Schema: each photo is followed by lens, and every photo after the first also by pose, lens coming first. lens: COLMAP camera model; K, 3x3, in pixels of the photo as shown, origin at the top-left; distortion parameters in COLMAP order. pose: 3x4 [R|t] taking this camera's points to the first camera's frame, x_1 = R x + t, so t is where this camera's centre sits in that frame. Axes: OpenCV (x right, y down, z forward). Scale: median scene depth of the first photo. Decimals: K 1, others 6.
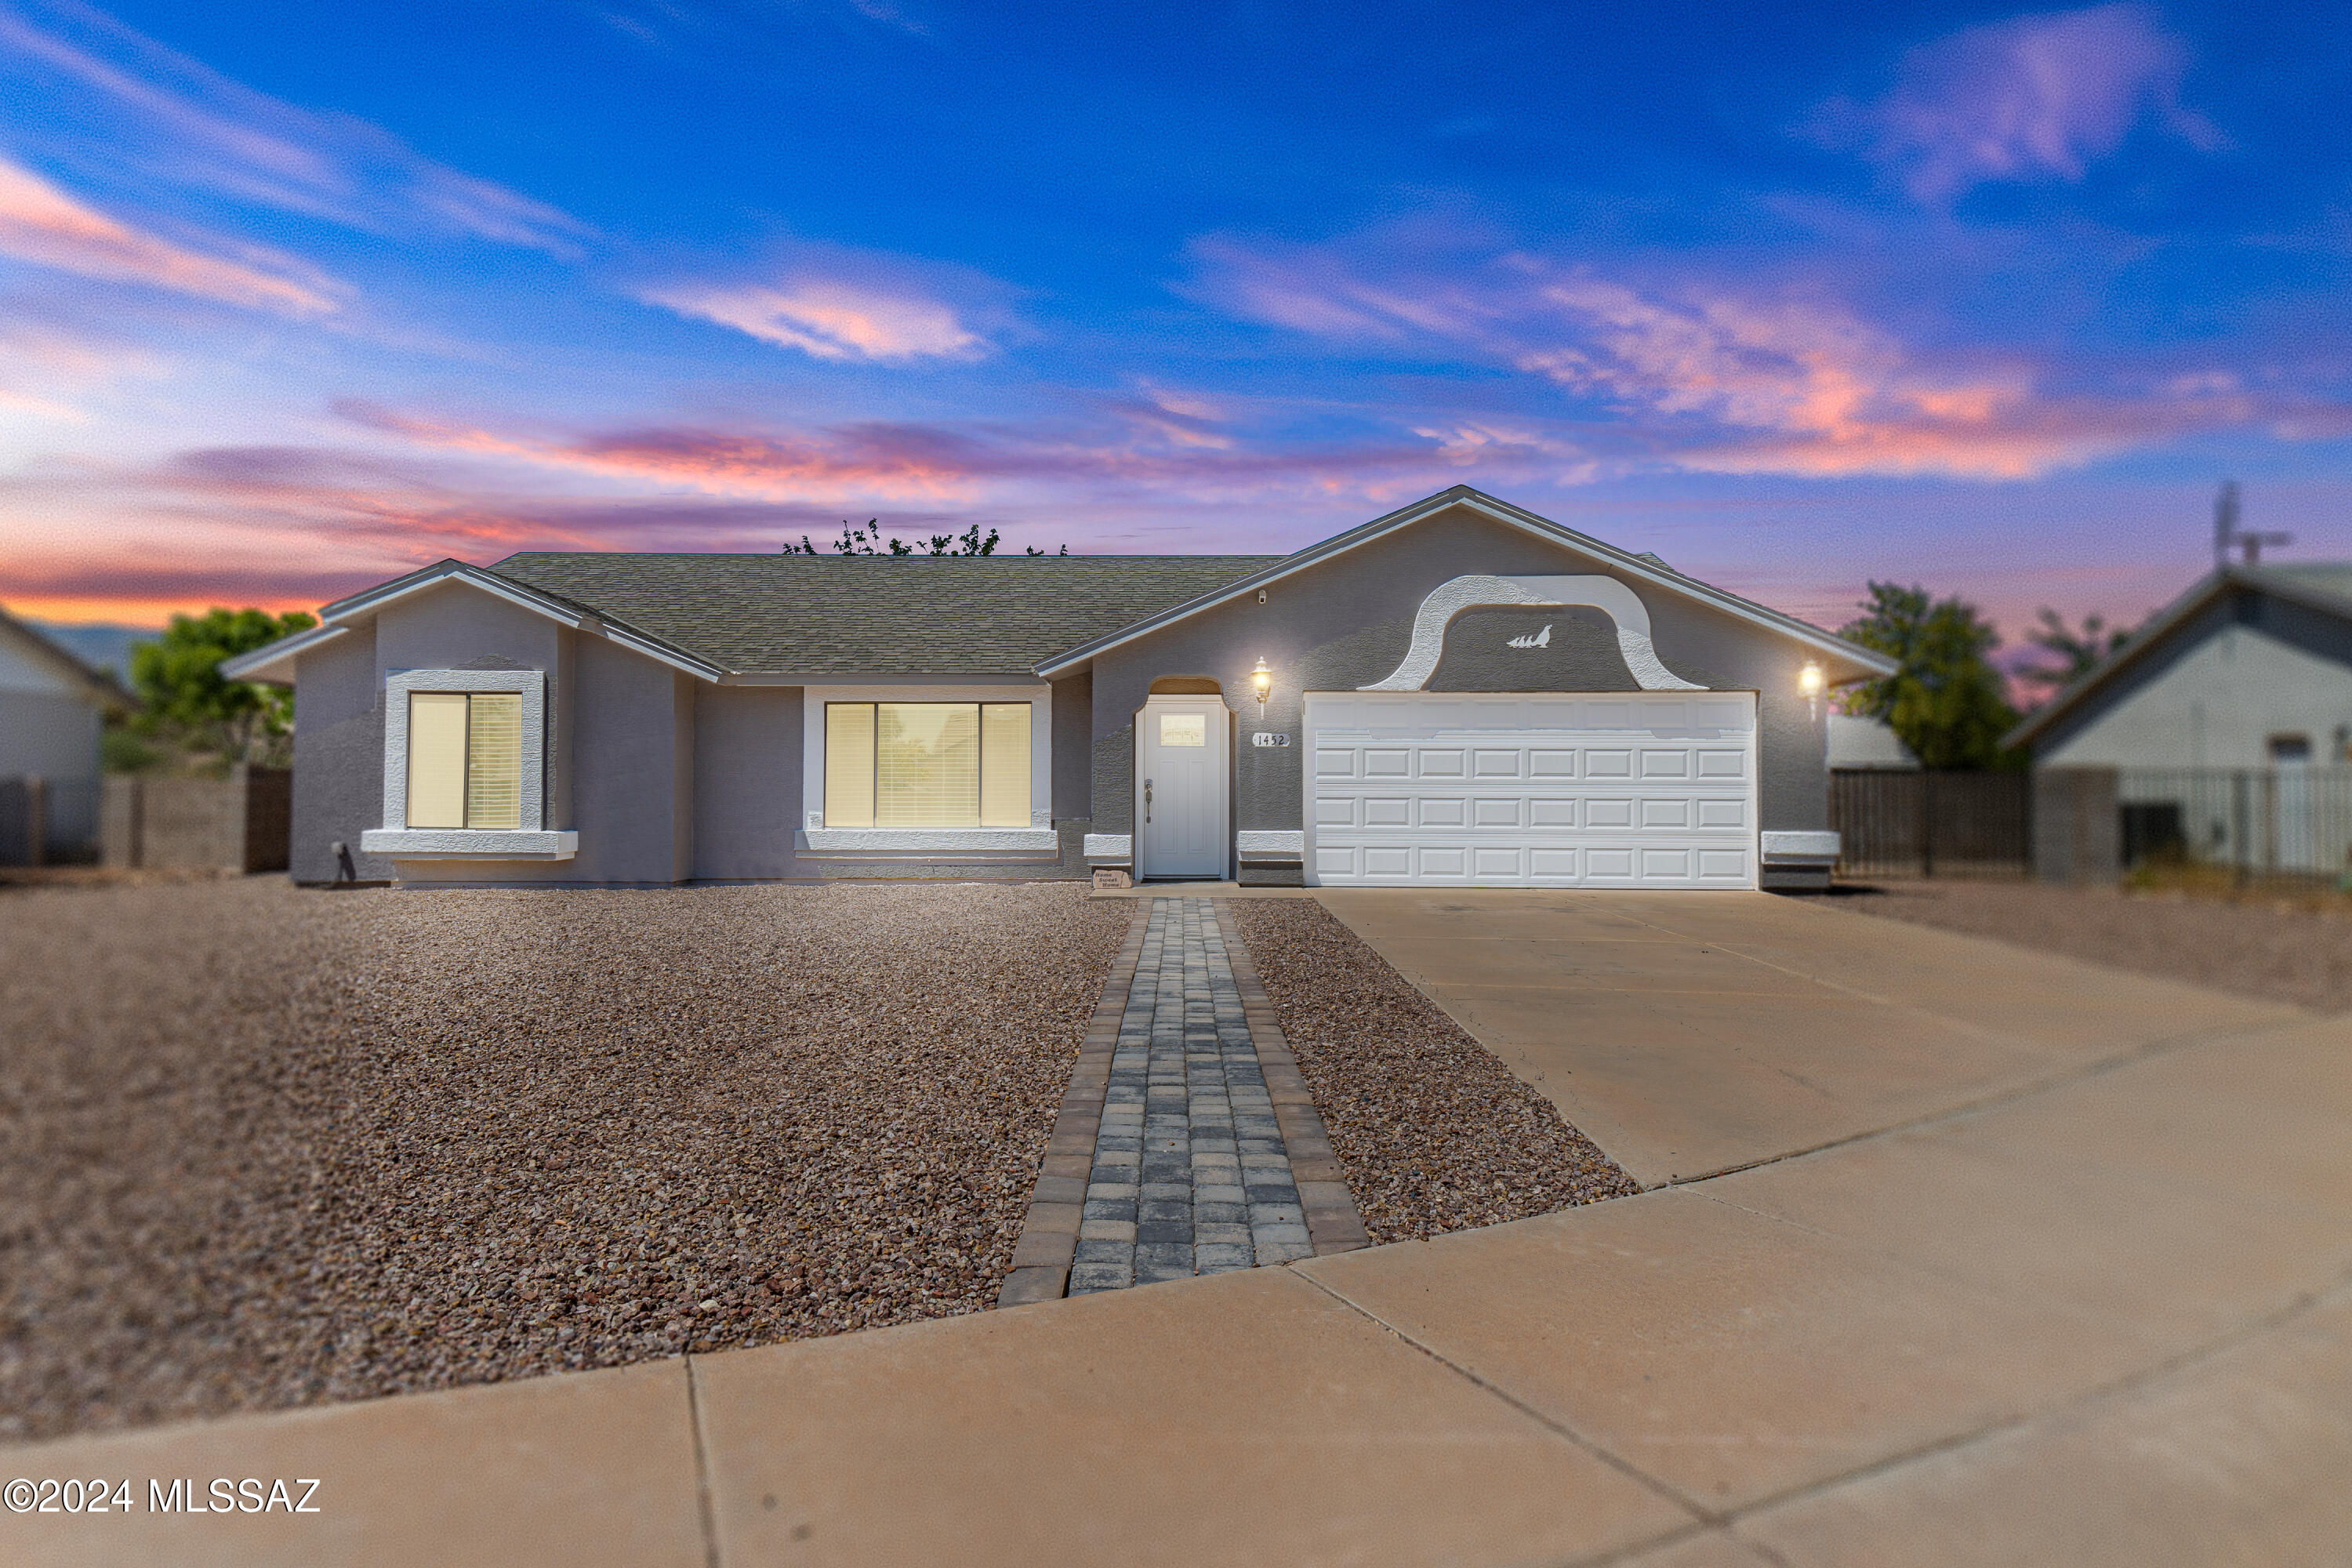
lens RADIAL K [[1451.3, 0, 1188.3], [0, 1451.3, 761.9], [0, 0, 1]] dist [0.005839, -0.000086]
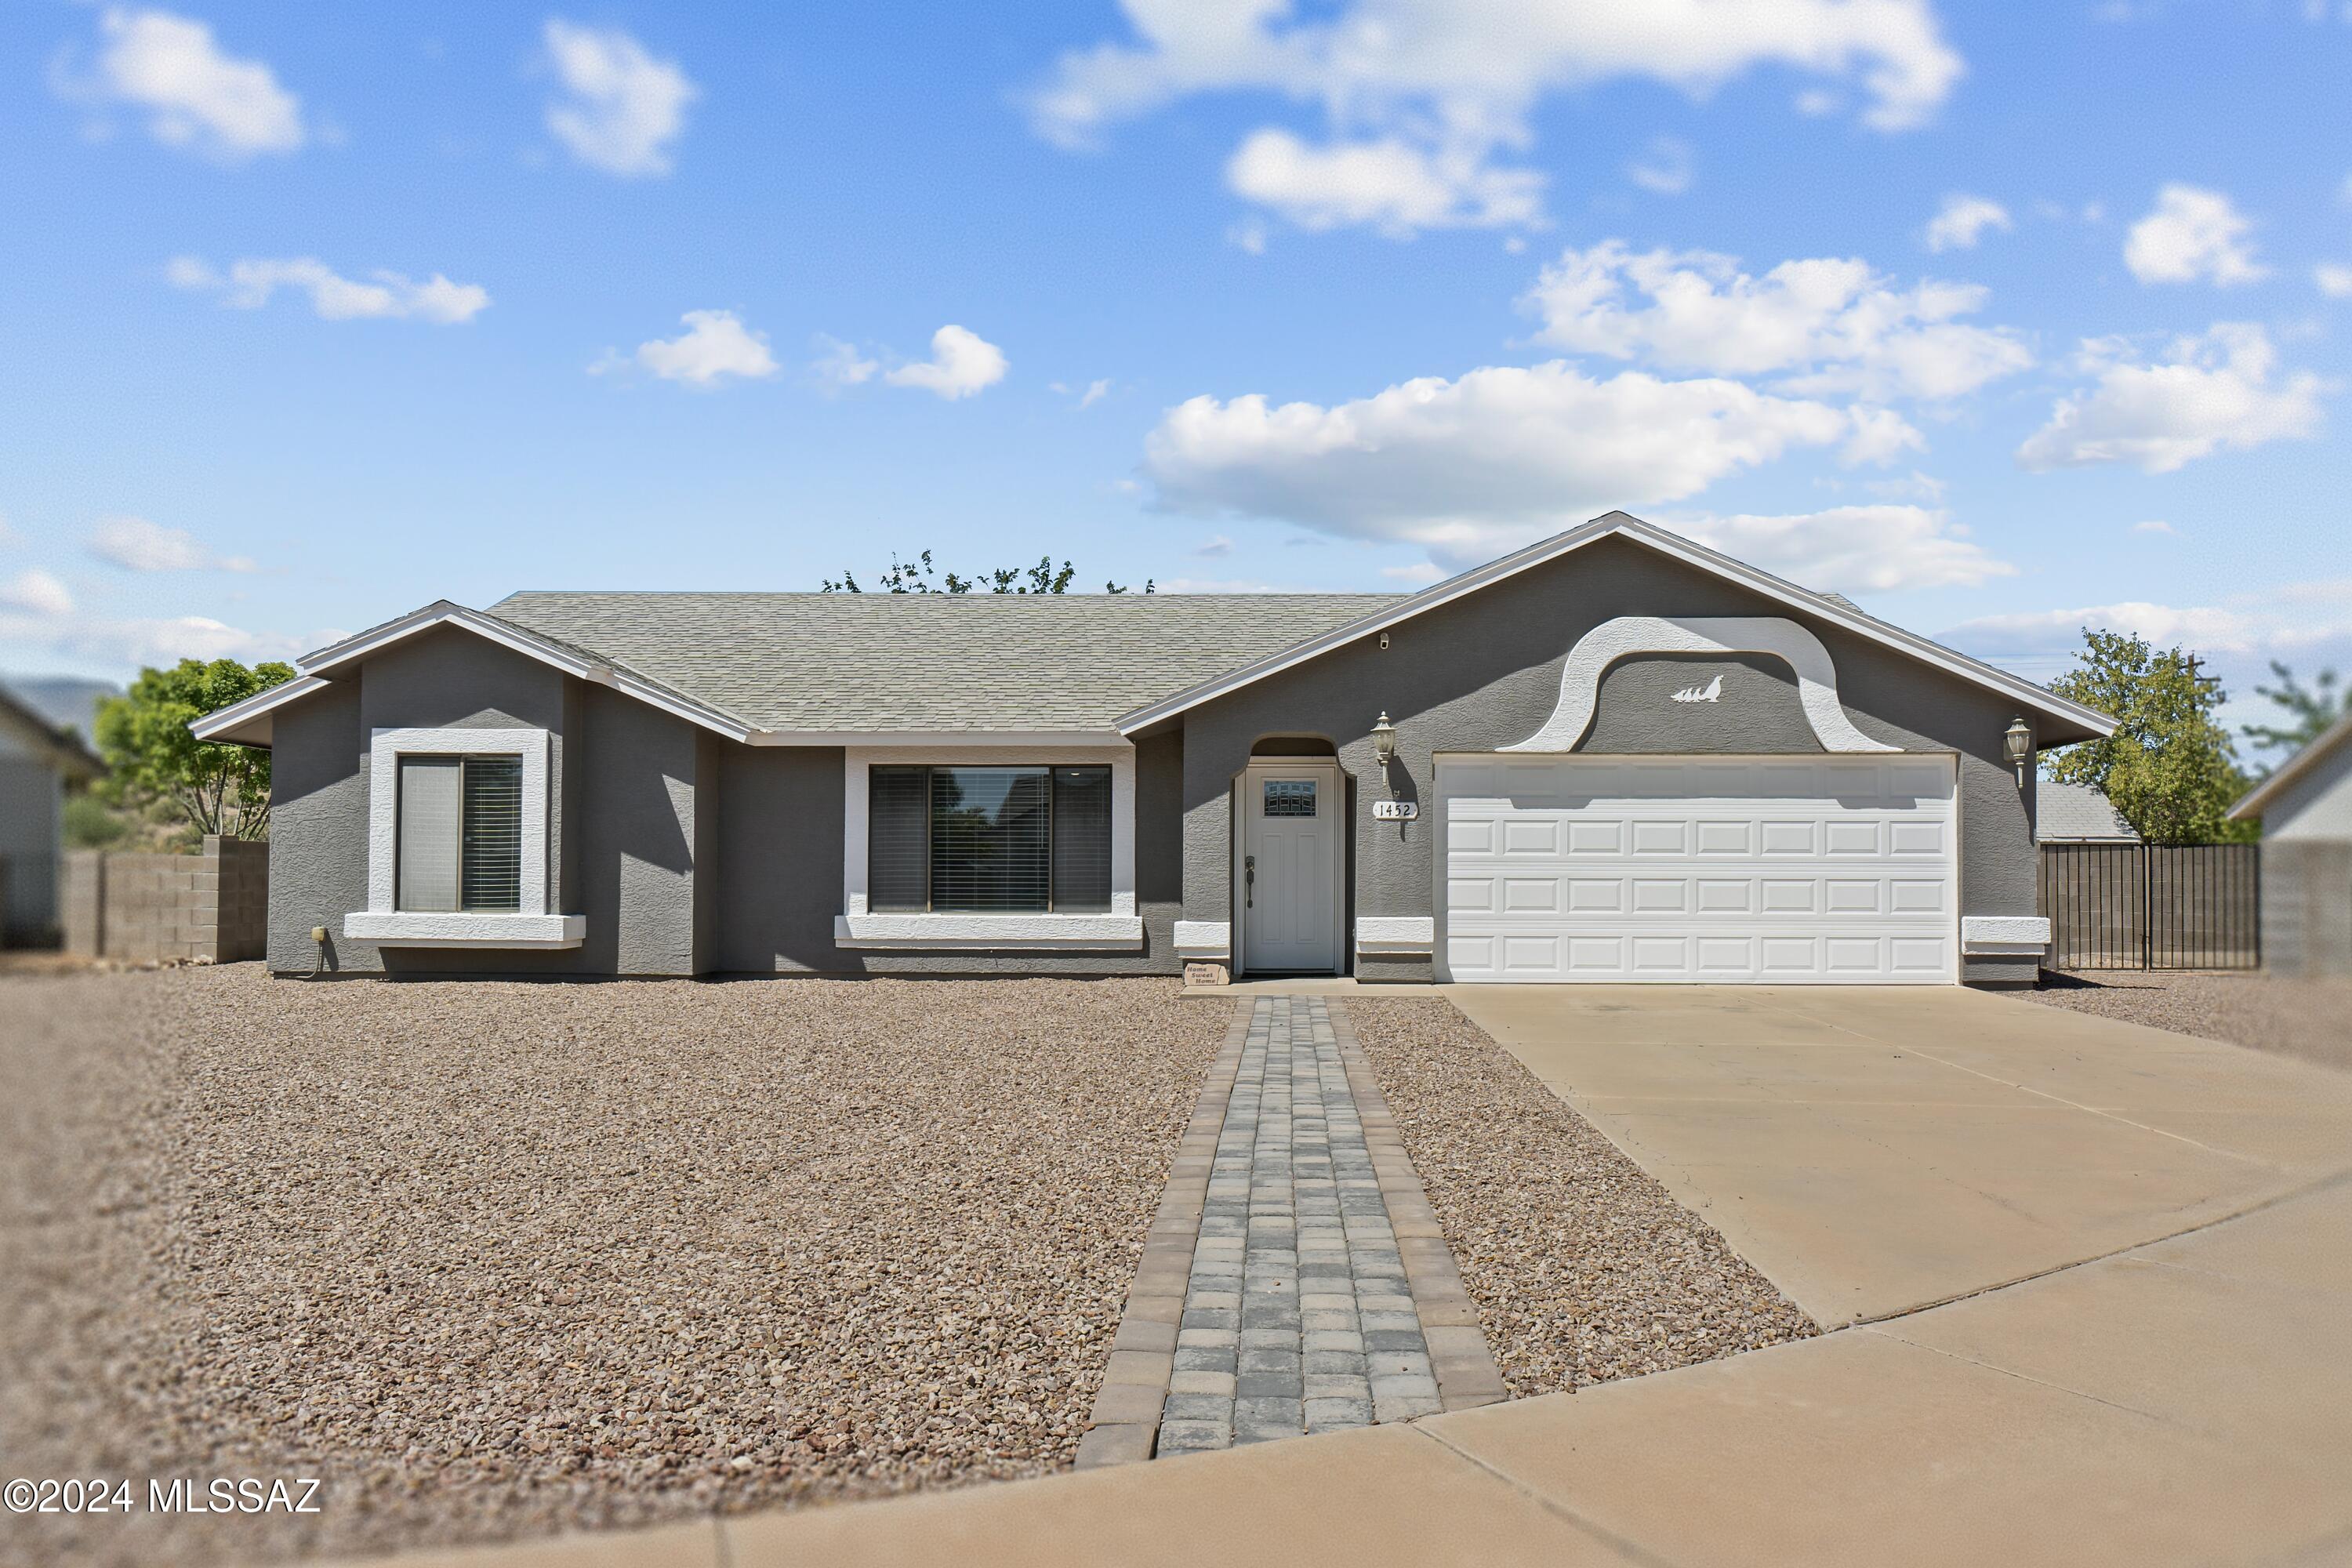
lens RADIAL K [[1451.3, 0, 1188.3], [0, 1451.3, 761.9], [0, 0, 1]] dist [0.005839, -0.000086]
pose [[0.997606, -0.001054, -0.069143, -0.004423], [-0.002208, 0.998889, -0.047081, -0.002923], [0.069116, 0.047121, 0.996495, 0.141205]]
